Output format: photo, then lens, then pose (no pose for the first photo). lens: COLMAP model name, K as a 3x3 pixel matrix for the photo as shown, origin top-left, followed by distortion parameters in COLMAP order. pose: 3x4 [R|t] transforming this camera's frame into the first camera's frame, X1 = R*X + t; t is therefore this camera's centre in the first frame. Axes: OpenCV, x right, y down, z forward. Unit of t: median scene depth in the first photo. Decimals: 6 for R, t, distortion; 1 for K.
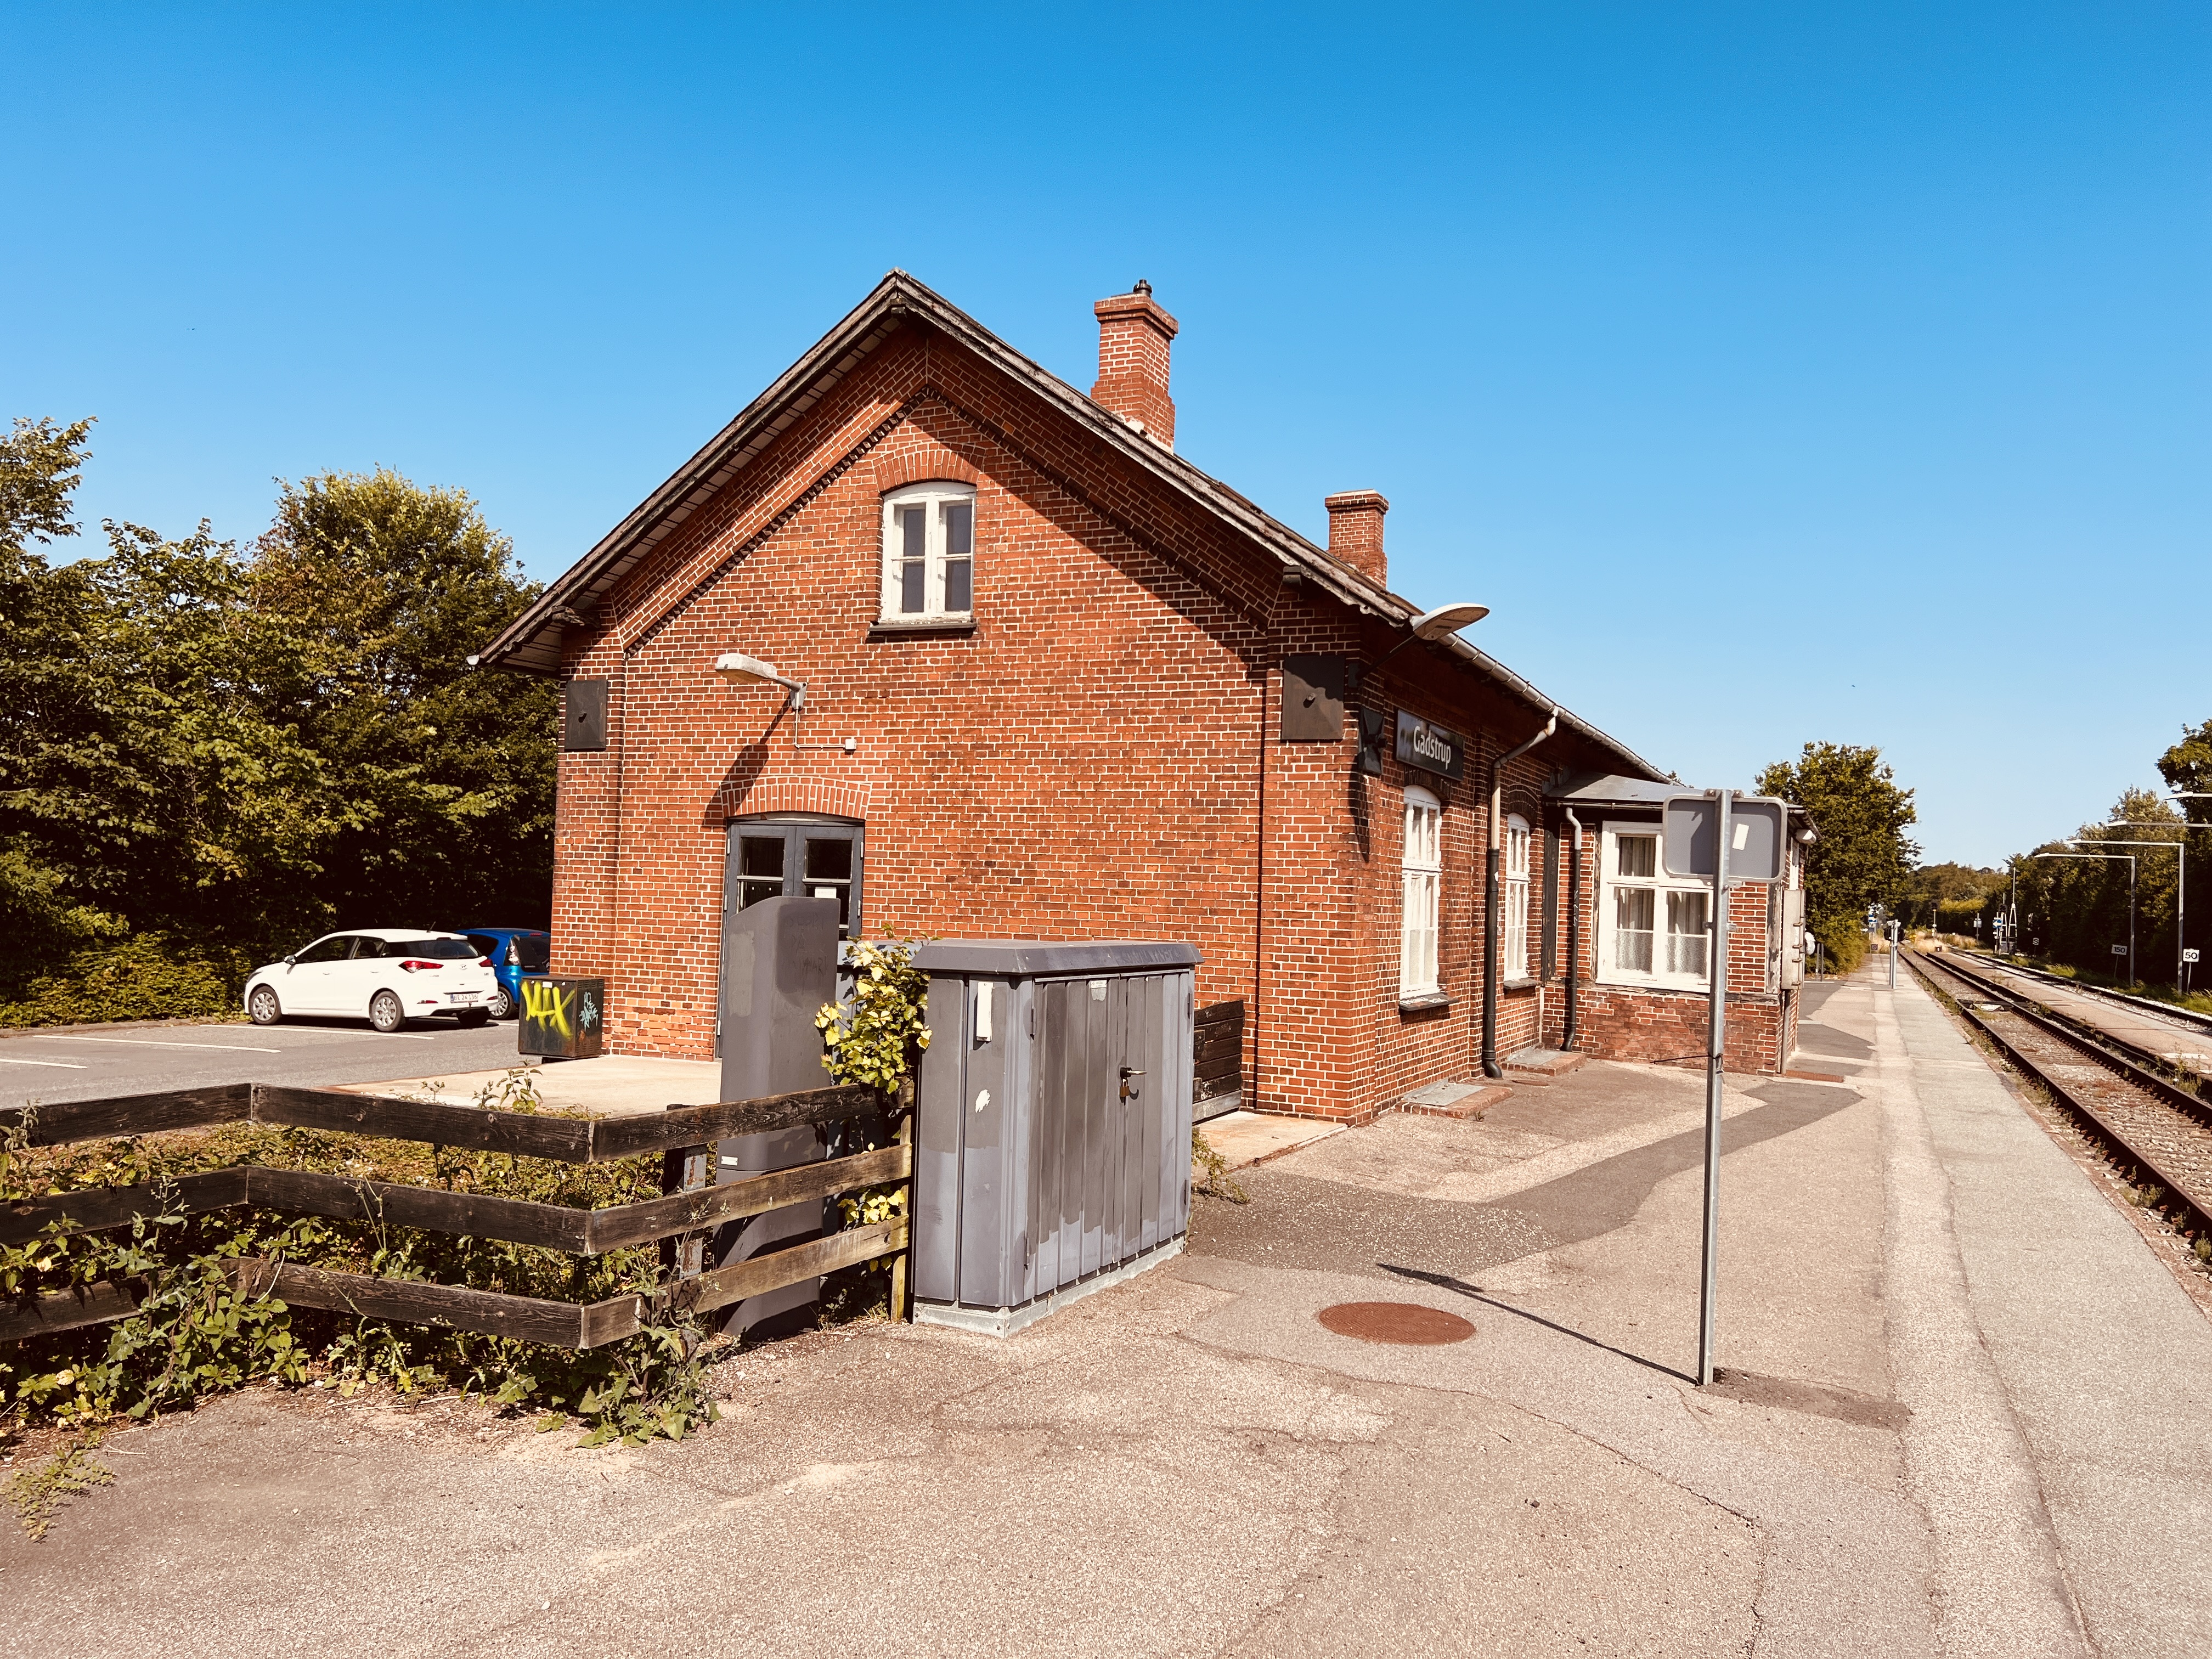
lens RADIAL K [[1659.2, 0, 1125.5], [0, 1659.2, 835.7], [0, 0, 1]] dist [0.079345, -0.088104]
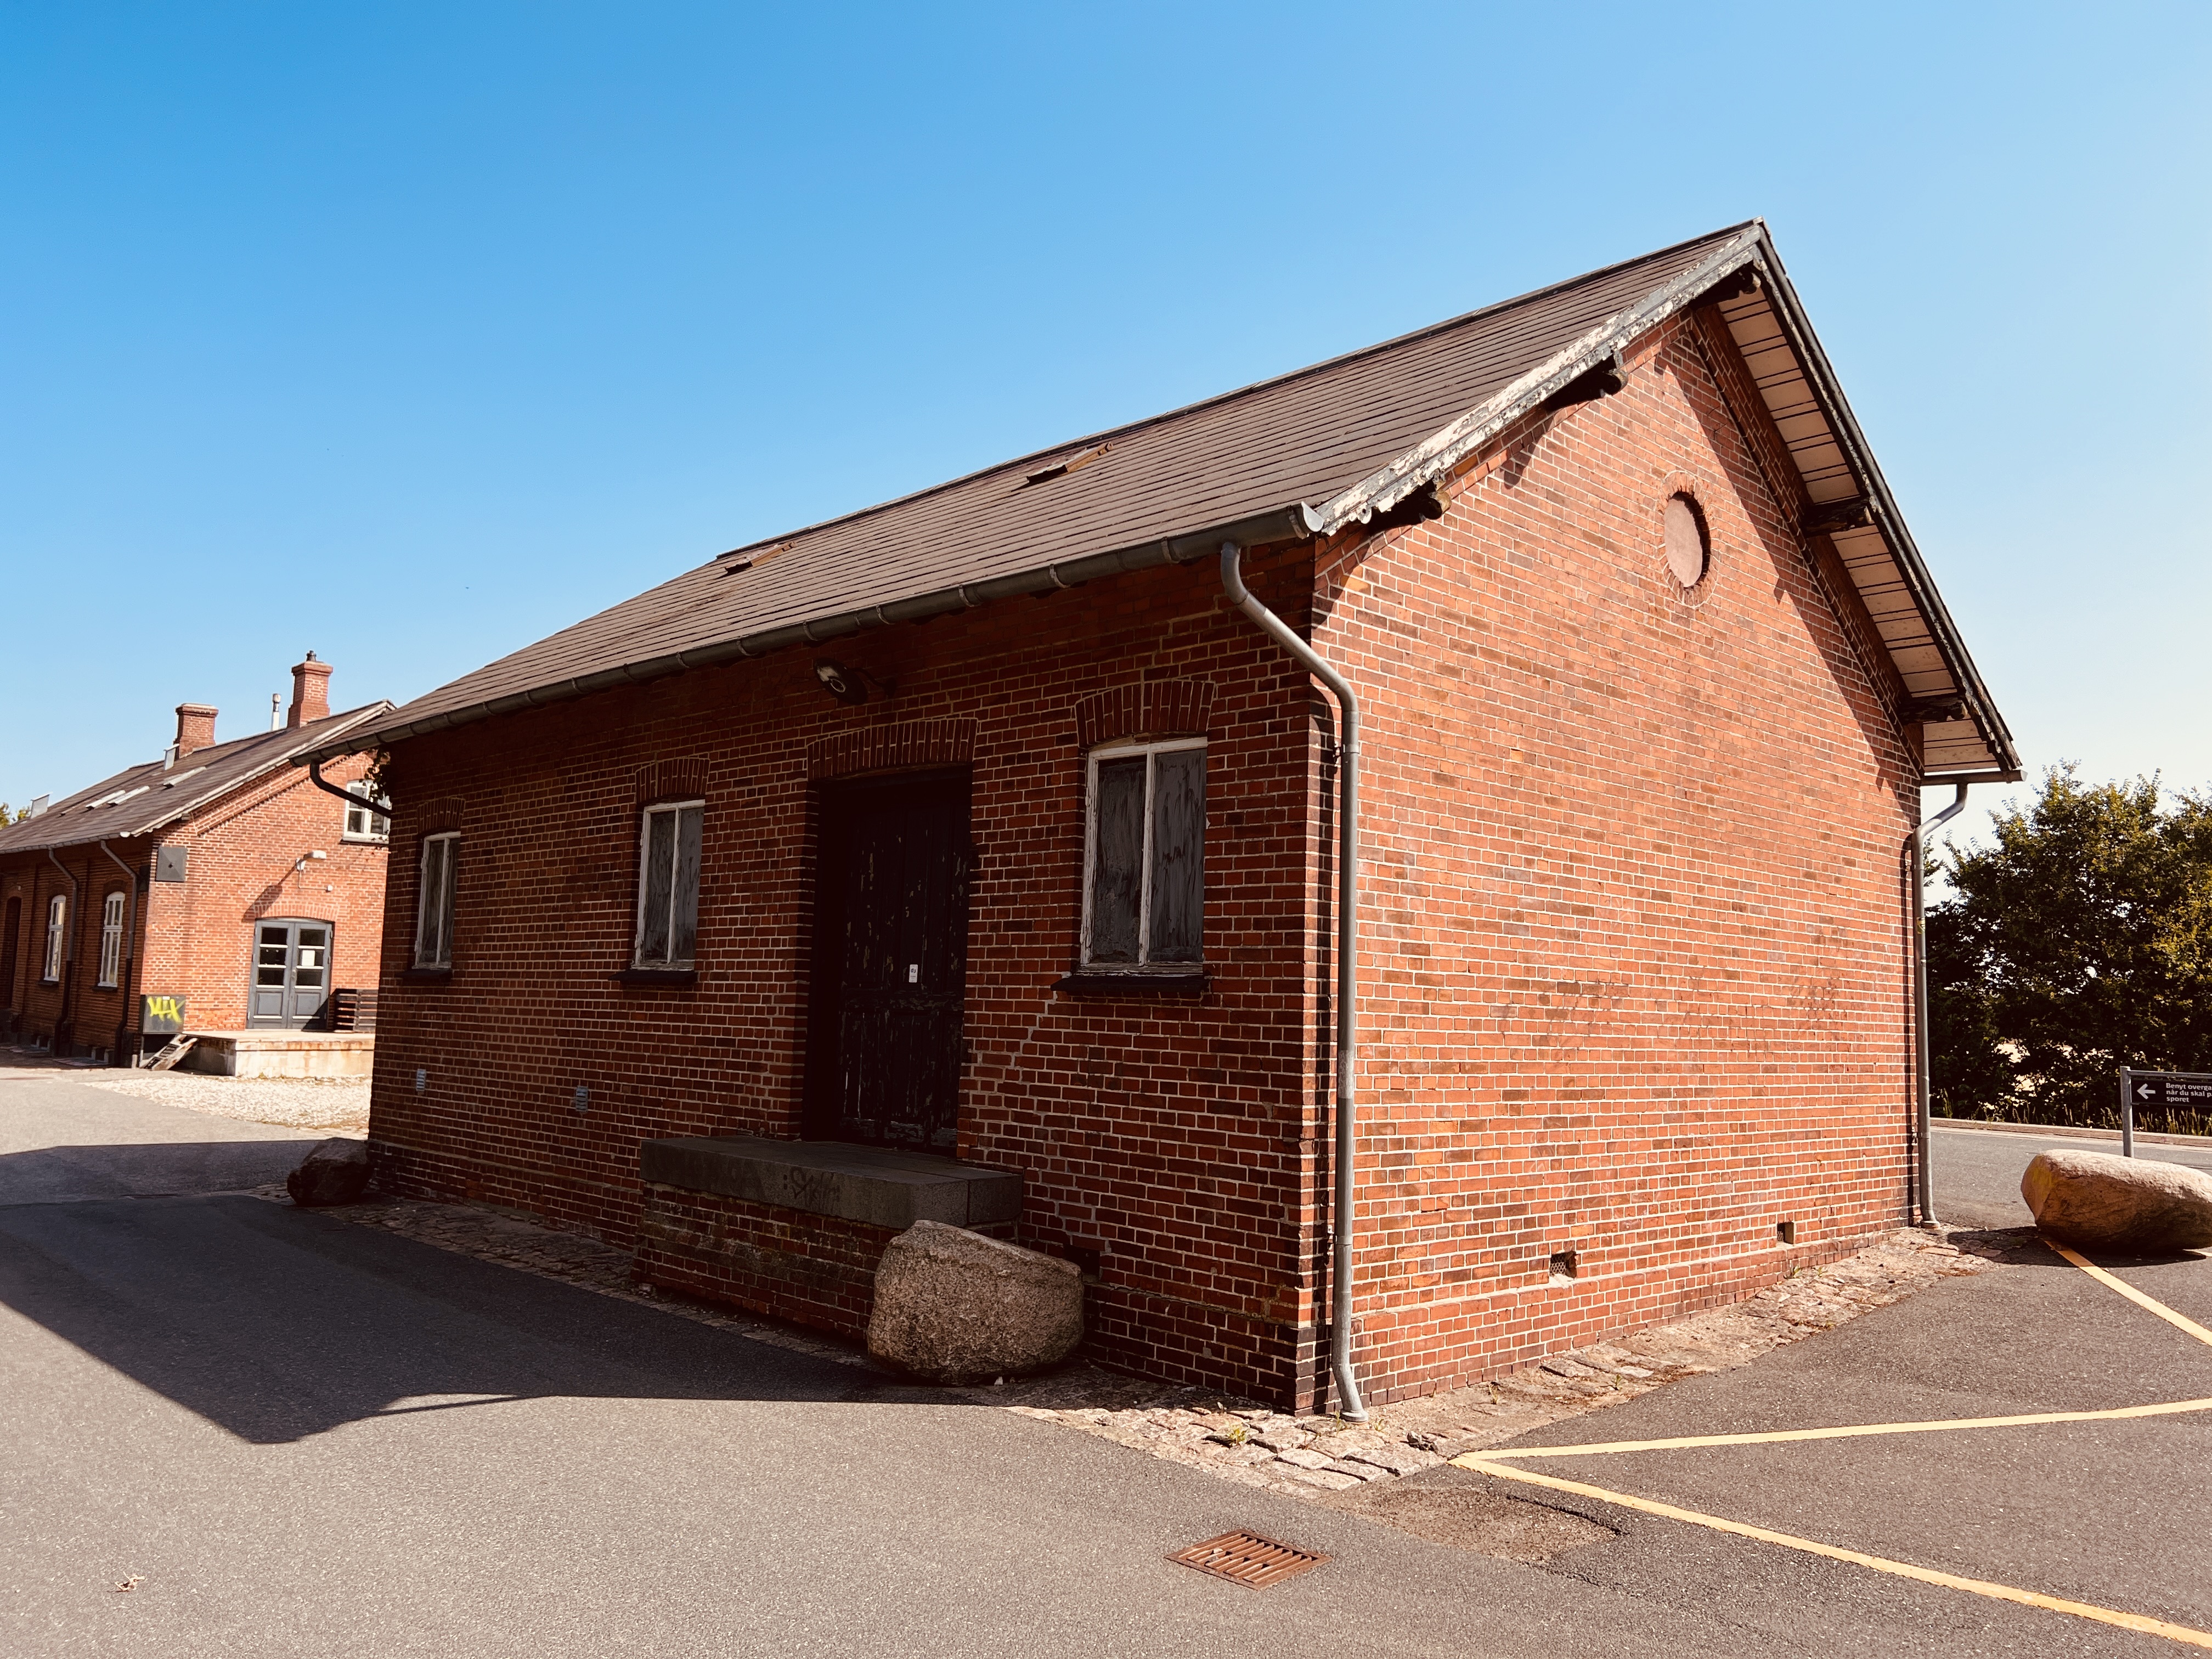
lens RADIAL K [[1659.2, 0, 1112.2], [0, 1659.2, 810.8], [0, 0, 1]] dist [0.079345, -0.088104]
pose [[0.372114, 0.073369, 0.925283, -1.862701], [-0.048186, 0.997054, -0.059681, -0.072608], [-0.926936, -0.022377, 0.374553, -0.850317]]
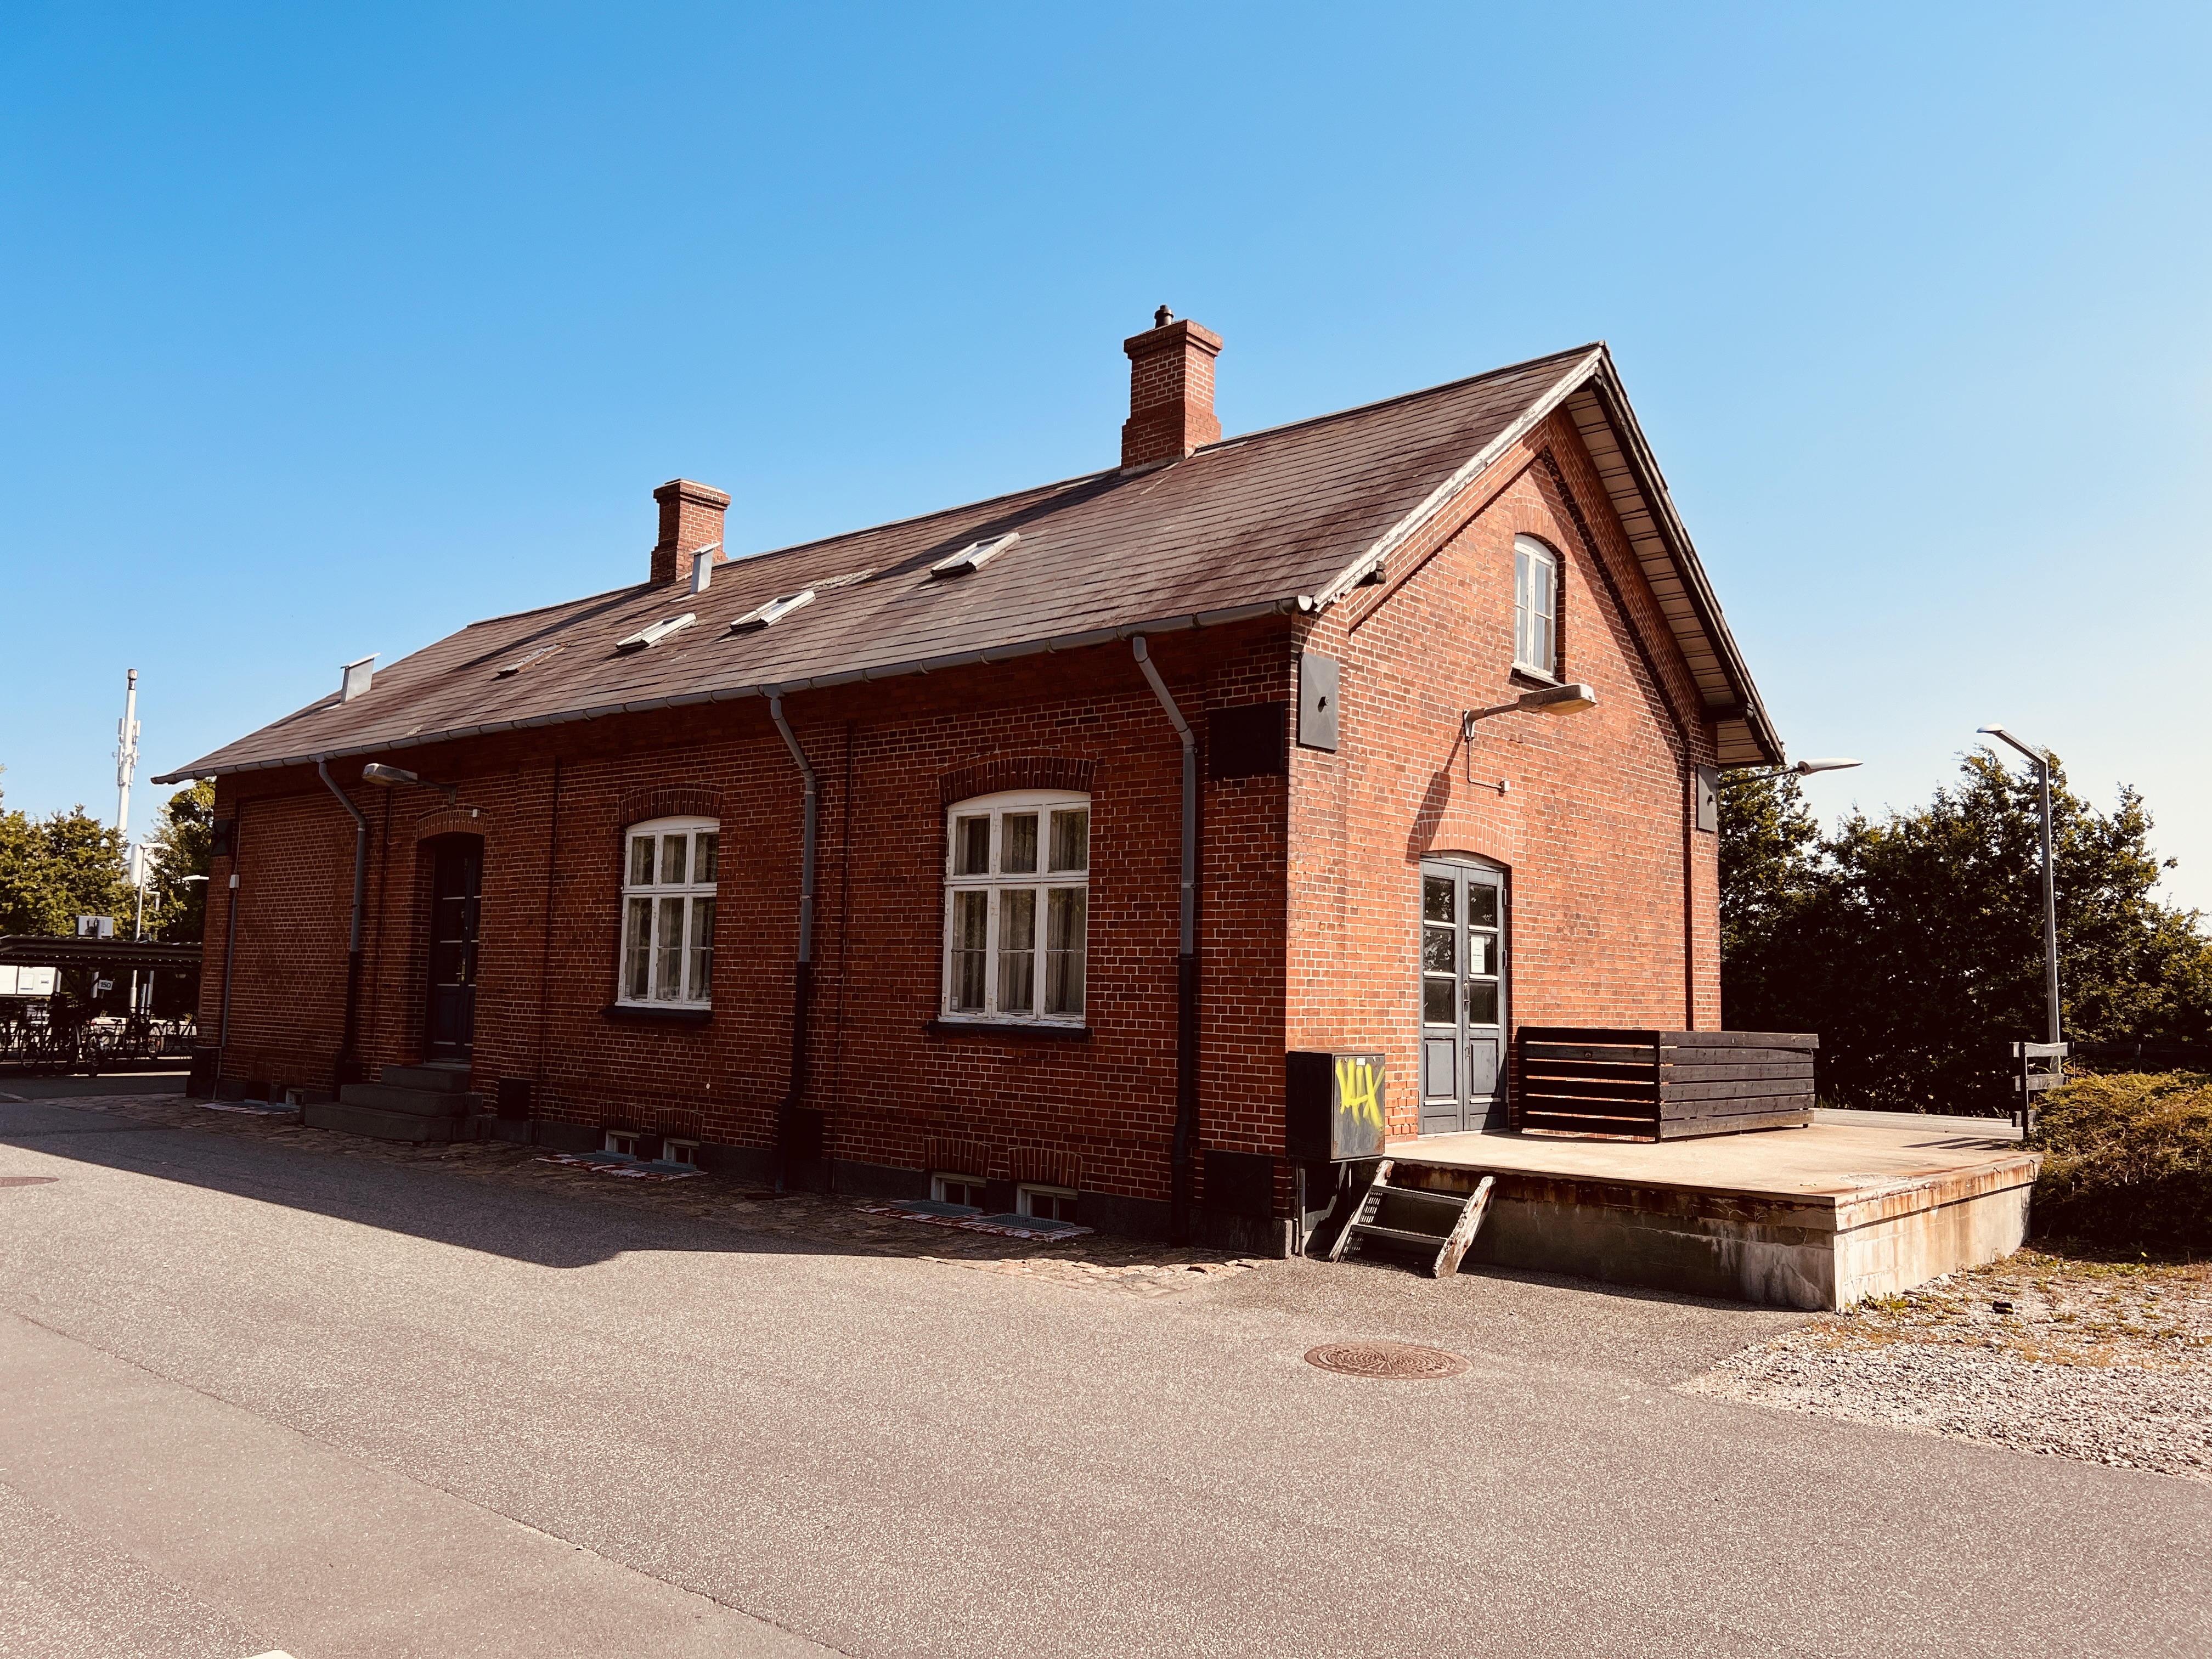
lens RADIAL K [[1659.2, 0, 1088.0], [0, 1659.2, 837.9], [0, 0, 1]] dist [0.079345, -0.088104]
pose [[0.292151, 0.062245, 0.954345, -1.108563], [-0.046445, 0.997626, -0.050850, 0.033290], [-0.955244, -0.029468, 0.294348, 0.911598]]
